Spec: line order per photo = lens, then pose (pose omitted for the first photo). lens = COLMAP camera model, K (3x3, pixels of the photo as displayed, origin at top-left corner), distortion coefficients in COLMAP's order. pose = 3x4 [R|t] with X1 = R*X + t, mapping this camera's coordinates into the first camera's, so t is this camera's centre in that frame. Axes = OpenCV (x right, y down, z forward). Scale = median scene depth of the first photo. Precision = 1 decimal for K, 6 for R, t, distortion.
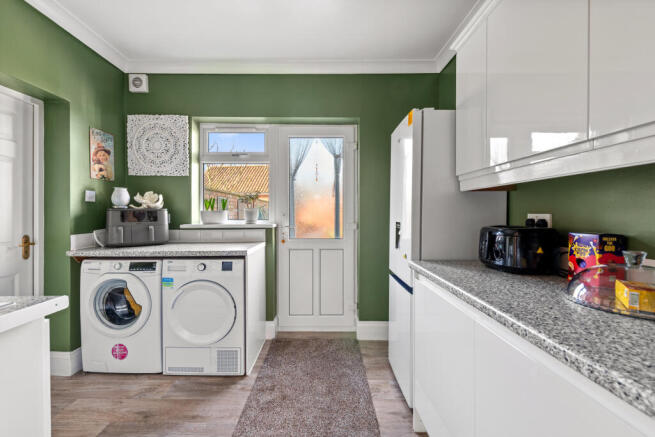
lens RADIAL K [[280.1, 0, 325.1], [0, 280.1, 218.2], [0, 0, 1]] dist [-0.001075, 0.000081]
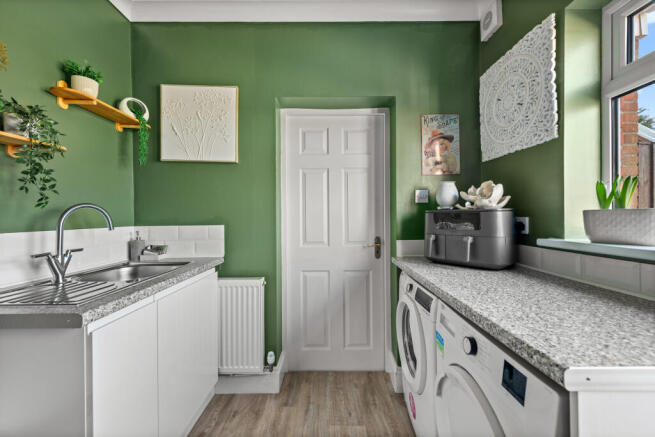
lens RADIAL K [[262.0, 0, 327.1], [0, 262.0, 216.0], [0, 0, 1]] dist [0.004205, -0.000018]
pose [[-0.027263, 0.007430, -0.999601, -0.030479], [-0.002484, 0.999969, 0.007500, -0.023769], [0.999625, 0.002688, -0.027244, 0.713310]]
